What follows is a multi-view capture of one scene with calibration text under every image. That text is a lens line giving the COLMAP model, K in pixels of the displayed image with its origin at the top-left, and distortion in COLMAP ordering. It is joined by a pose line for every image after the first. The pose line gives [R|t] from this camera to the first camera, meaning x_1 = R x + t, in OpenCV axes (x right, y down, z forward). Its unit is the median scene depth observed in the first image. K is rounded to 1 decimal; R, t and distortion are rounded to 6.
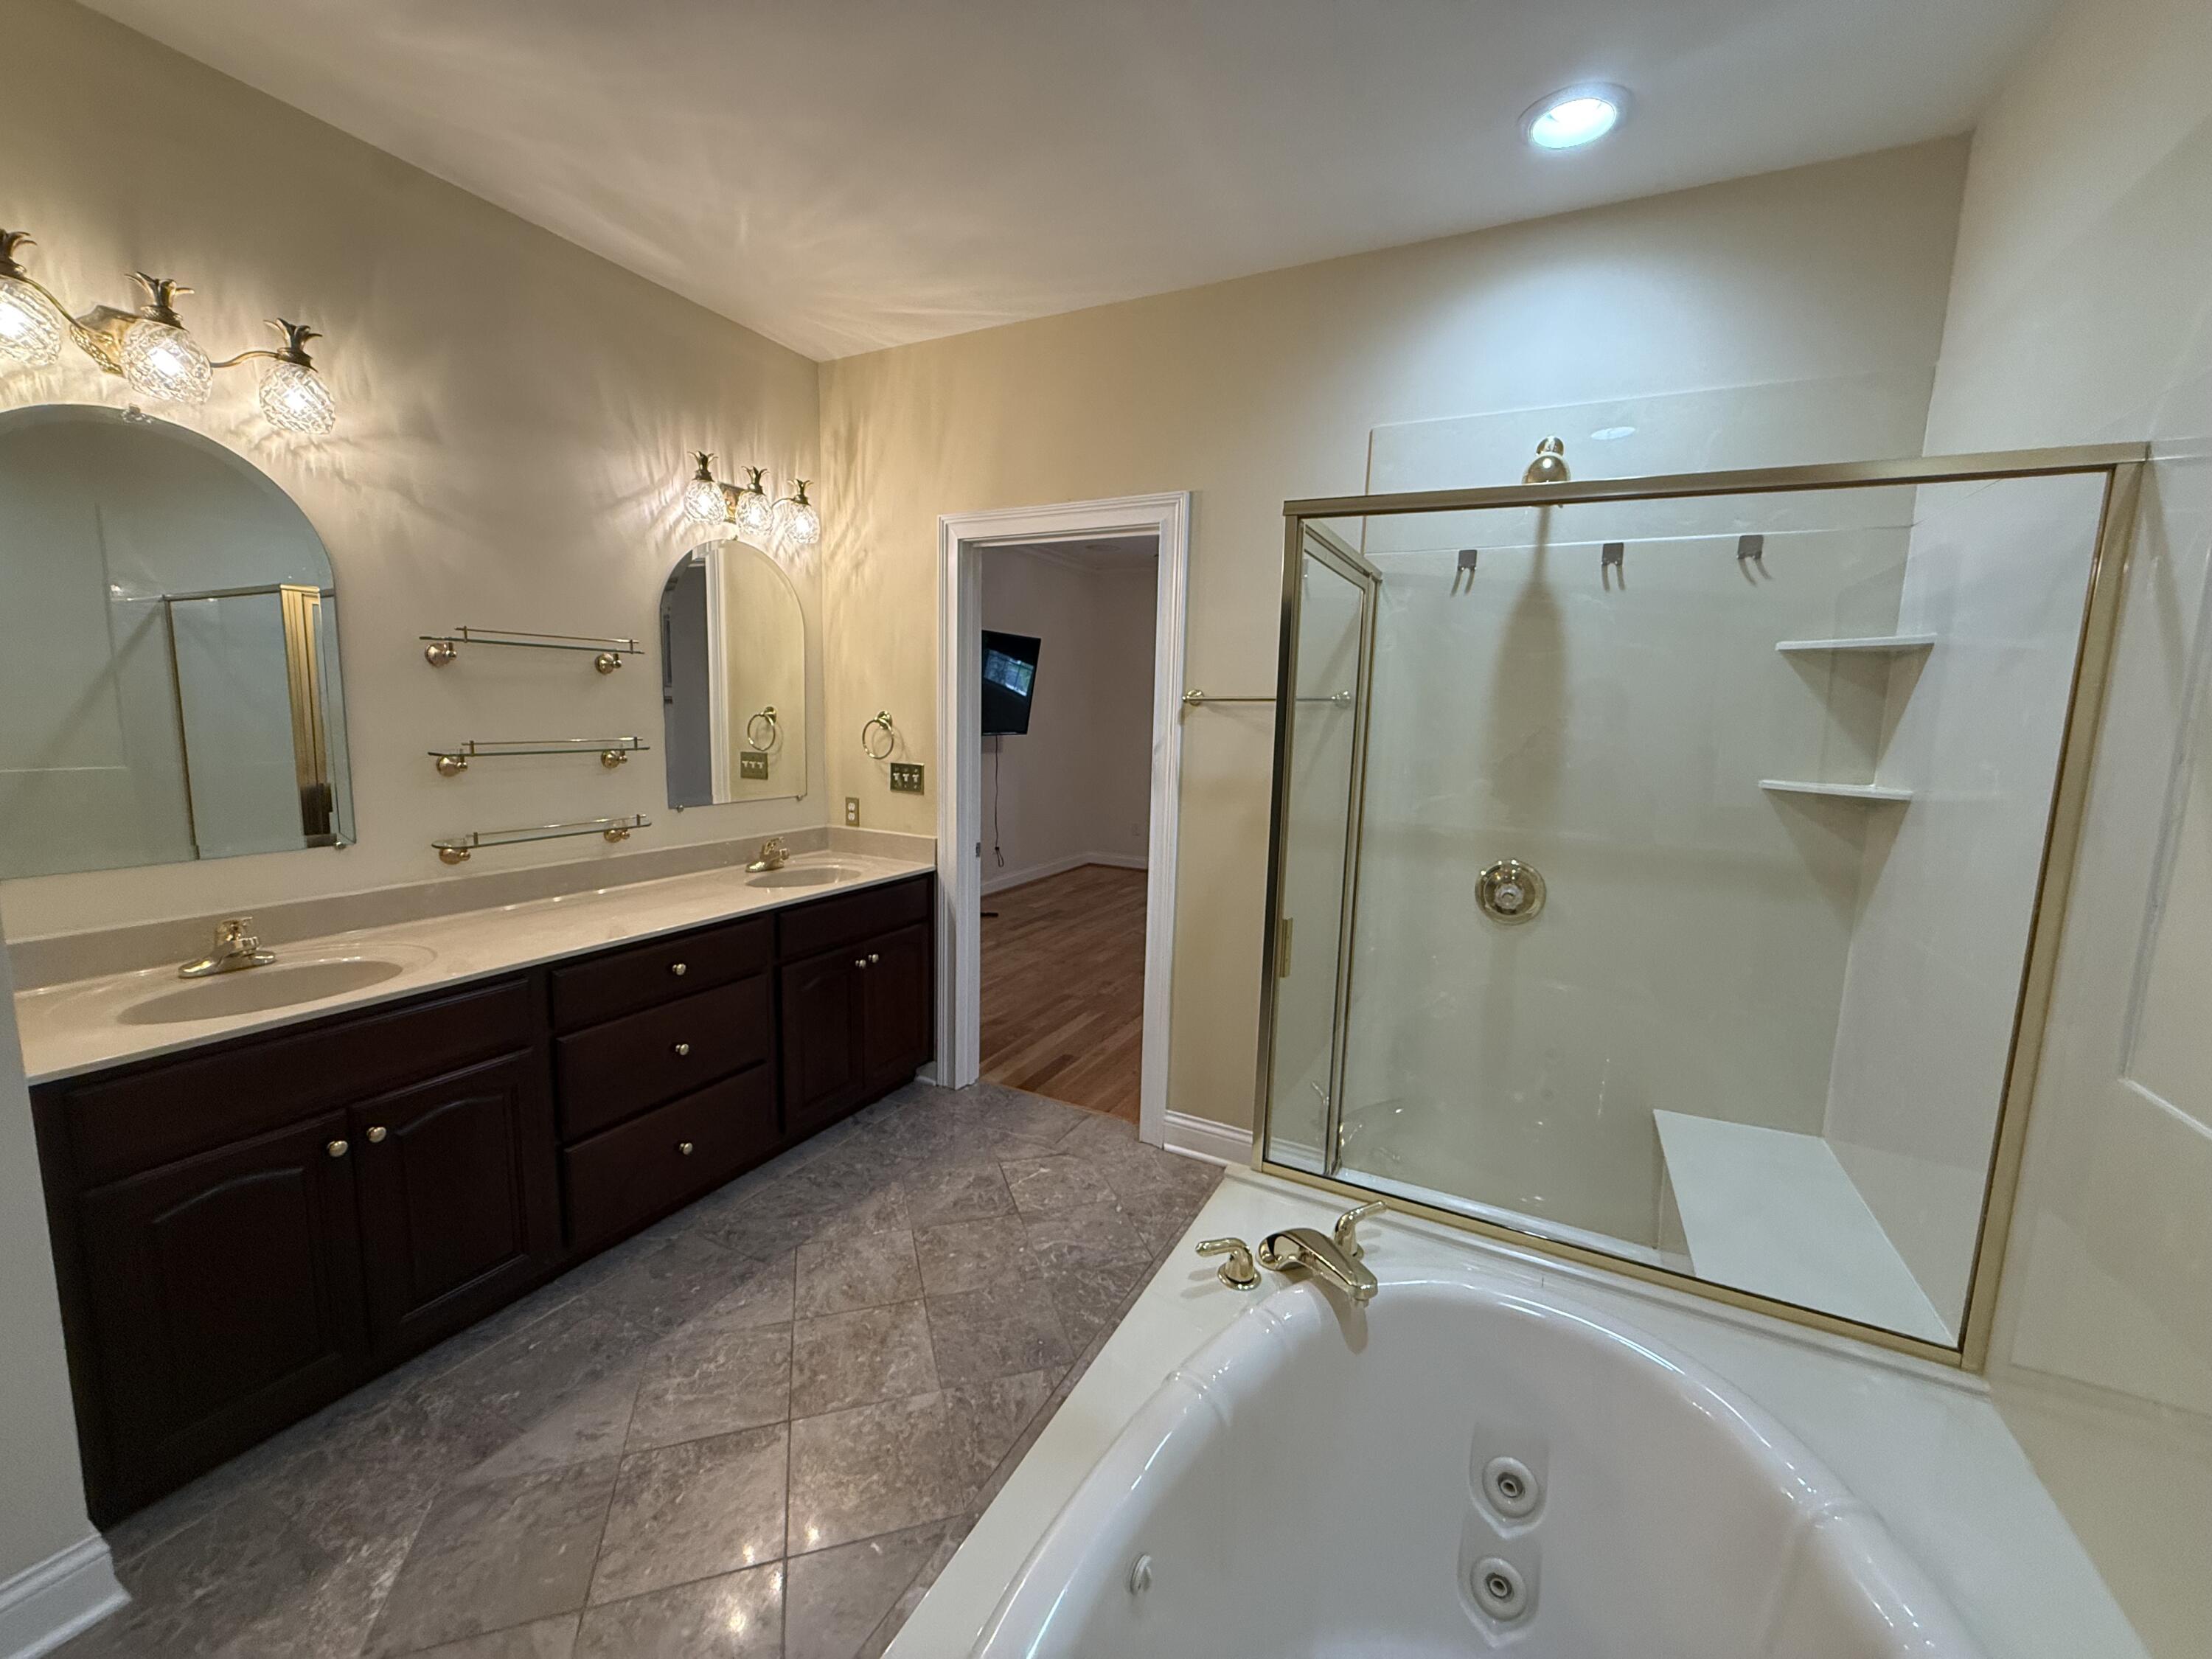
lens RADIAL K [[877.7, 0, 1104.1], [0, 877.7, 835.8], [0, 0, 1]] dist [-0.000250, -0.002035]
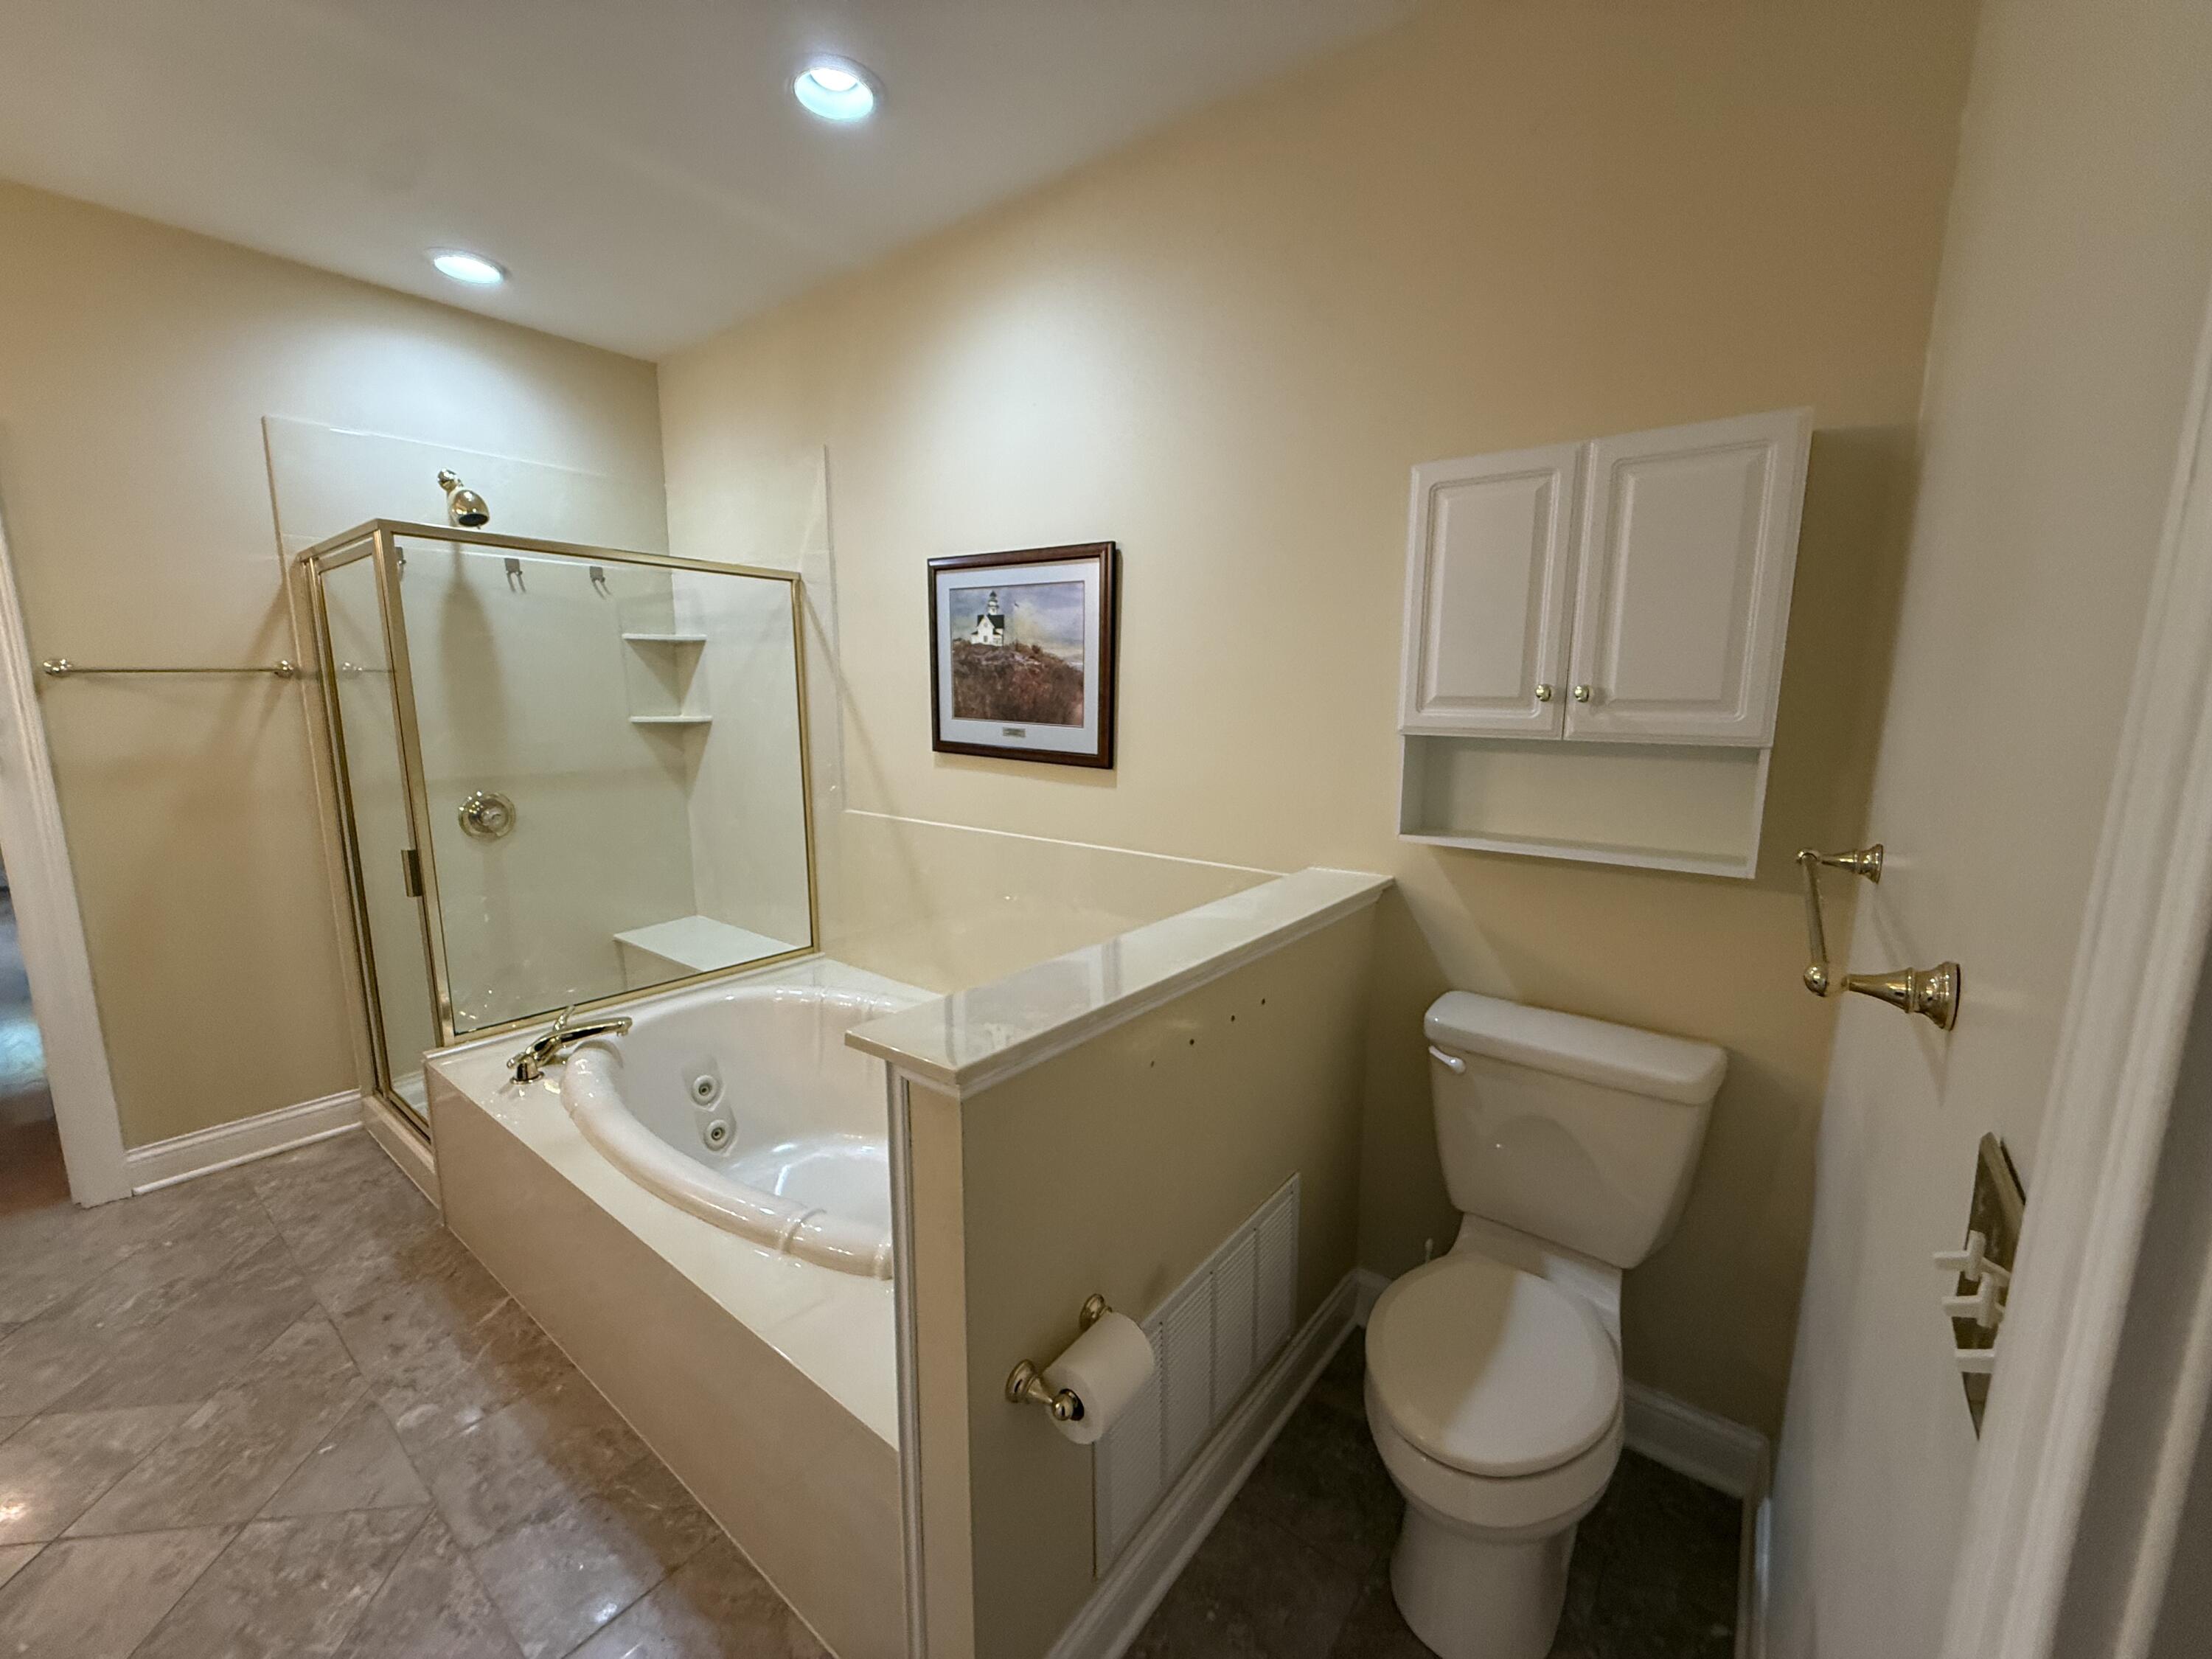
lens RADIAL K [[877.7, 0, 1107.4], [0, 877.7, 830.0], [0, 0, 1]] dist [-0.000250, -0.002035]
pose [[0.182408, -0.187314, 0.965215, -0.771380], [0.138560, 0.976786, 0.163374, -0.001017], [-0.973411, 0.103939, 0.204128, -0.209954]]
